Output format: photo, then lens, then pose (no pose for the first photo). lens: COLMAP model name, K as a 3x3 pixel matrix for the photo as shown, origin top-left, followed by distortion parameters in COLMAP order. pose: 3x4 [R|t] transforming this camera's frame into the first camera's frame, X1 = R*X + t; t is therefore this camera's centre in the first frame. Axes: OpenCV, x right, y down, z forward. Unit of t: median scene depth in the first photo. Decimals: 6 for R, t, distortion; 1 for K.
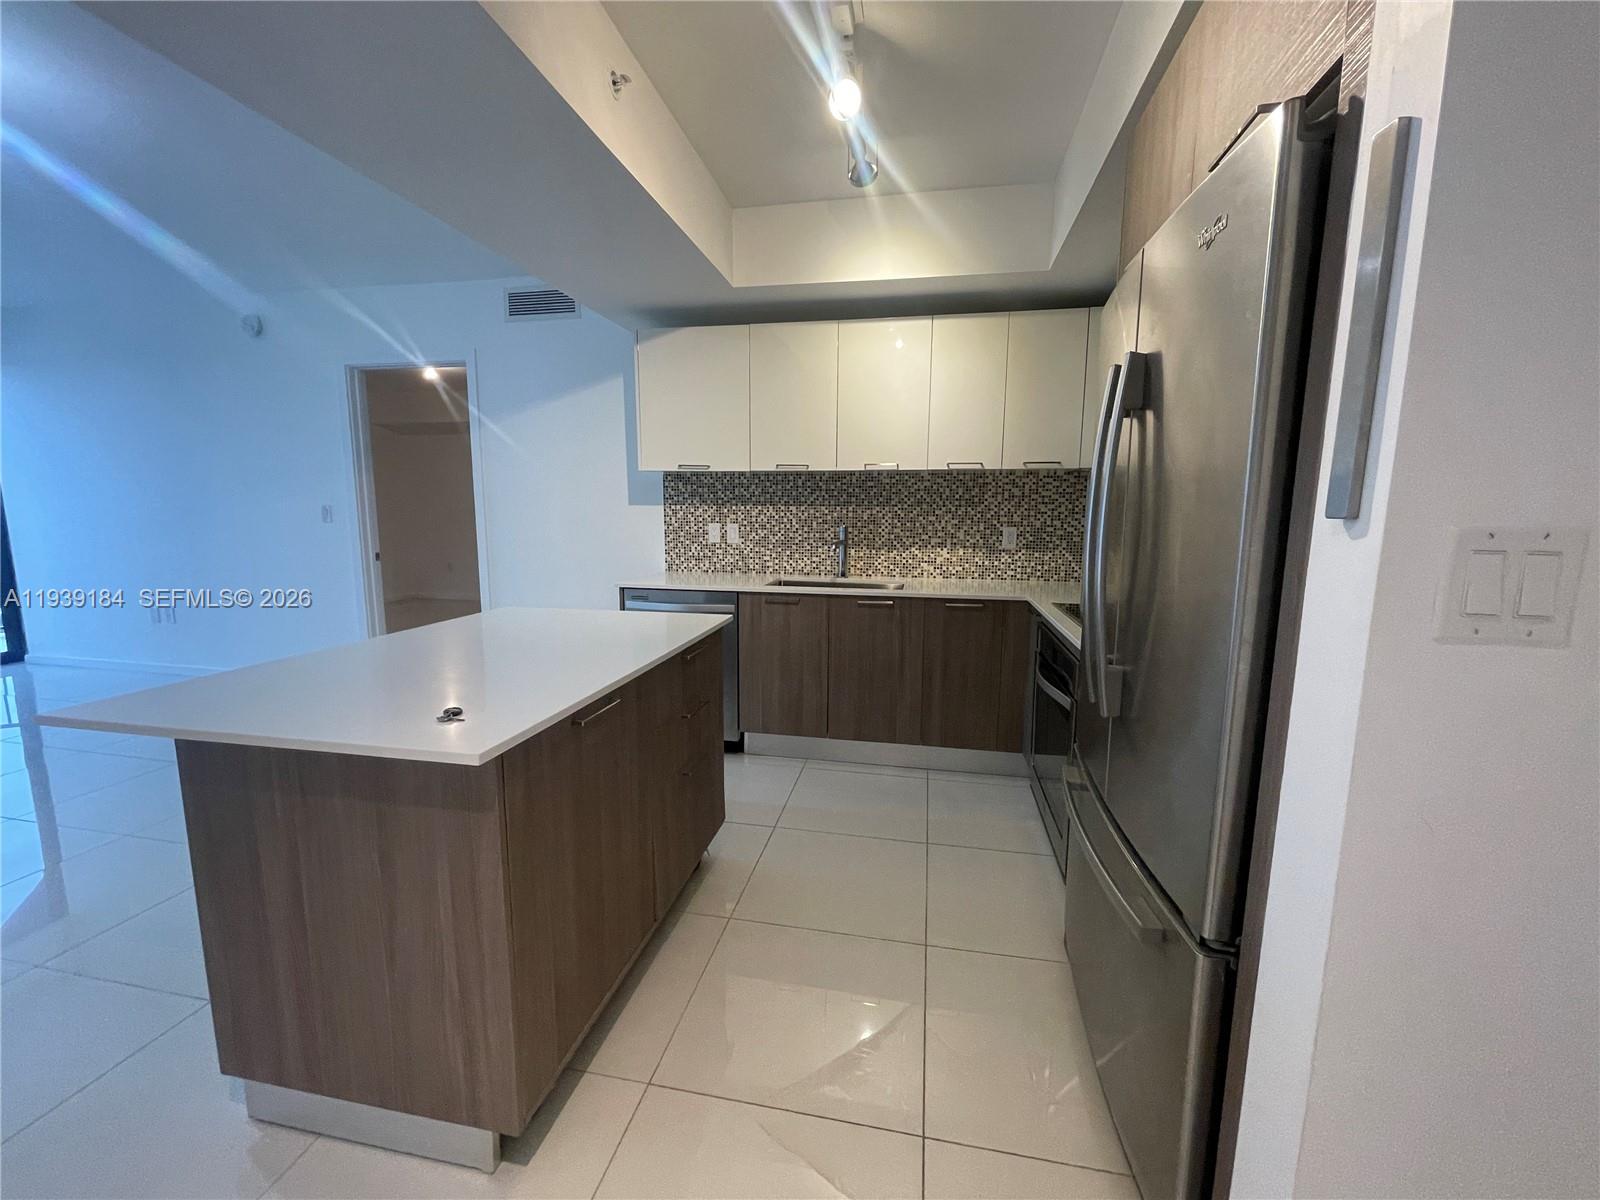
lens RADIAL K [[649.1, 0, 798.2], [0, 649.1, 598.0], [0, 0, 1]] dist [-0.010572, -0.000062]
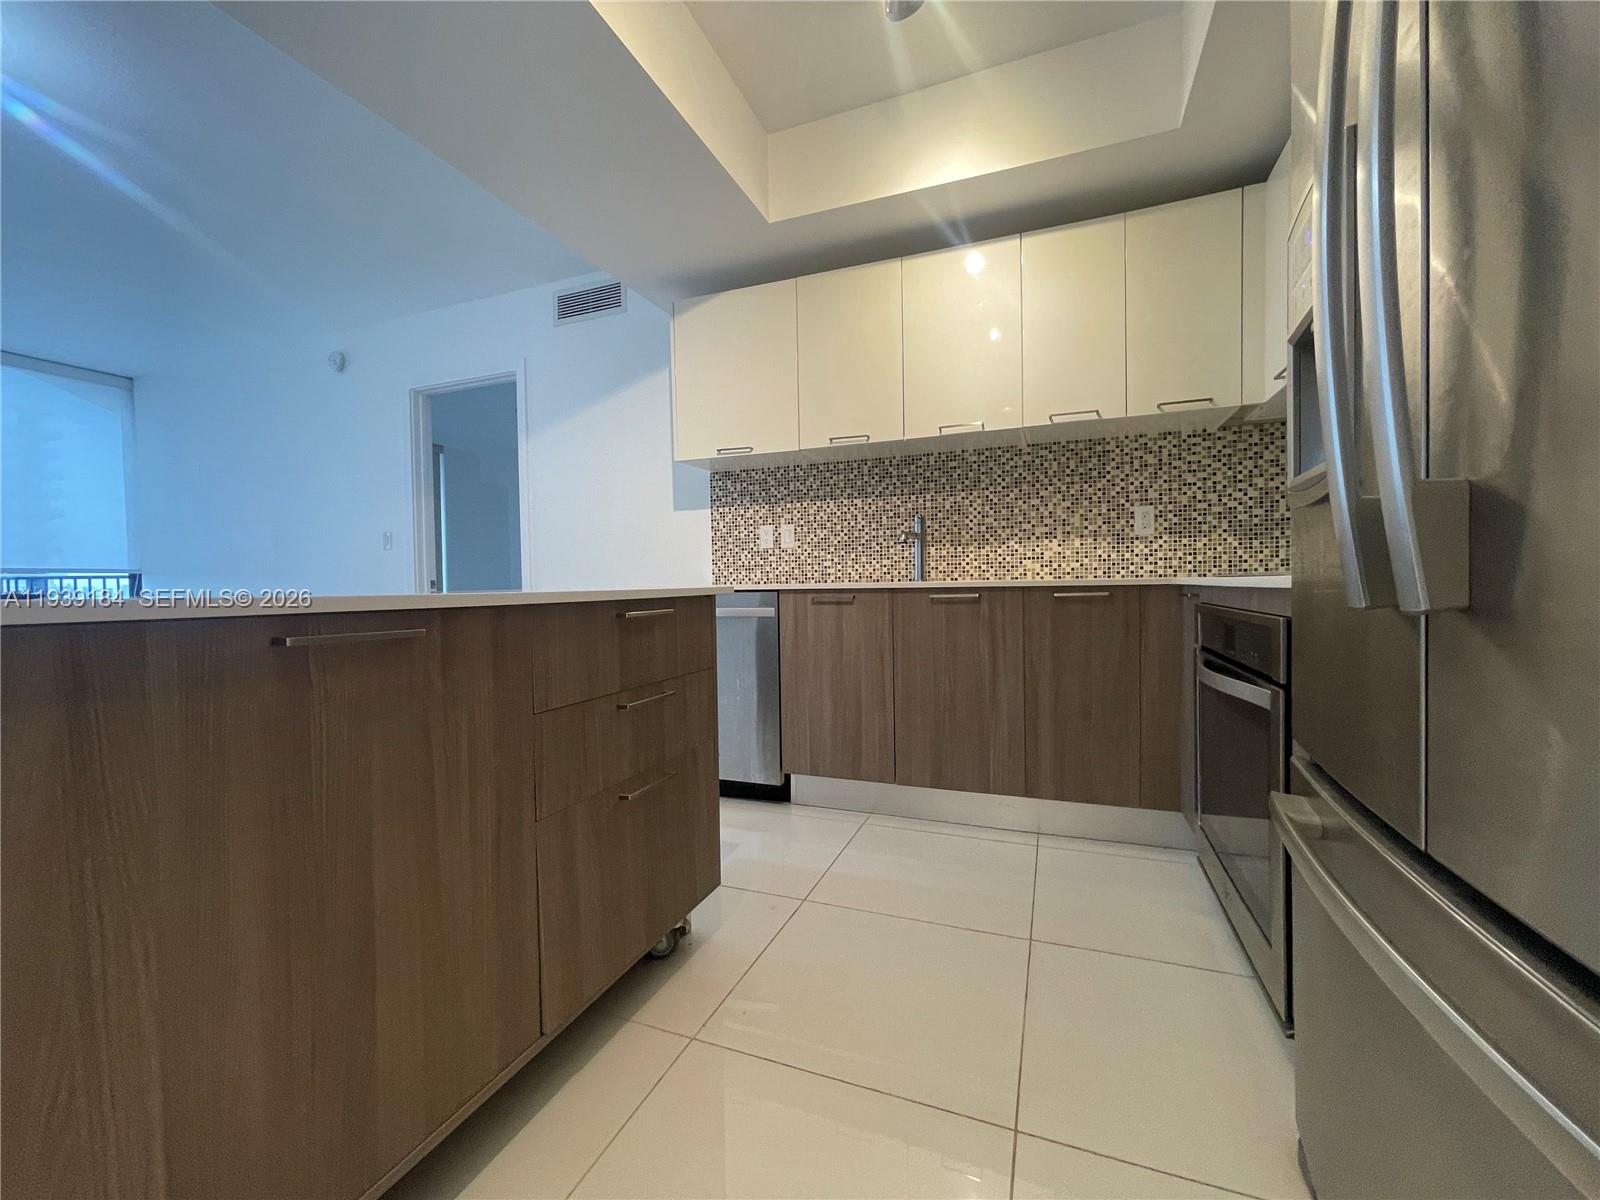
lens RADIAL K [[649.1, 0, 800.0], [0, 649.1, 601.5], [0, 0, 1]] dist [-0.010572, -0.000062]
pose [[0.983864, -0.016309, -0.178171, 0.068604], [-0.003915, 0.993636, -0.112571, 0.086185], [0.178873, 0.111453, 0.977539, 0.214909]]
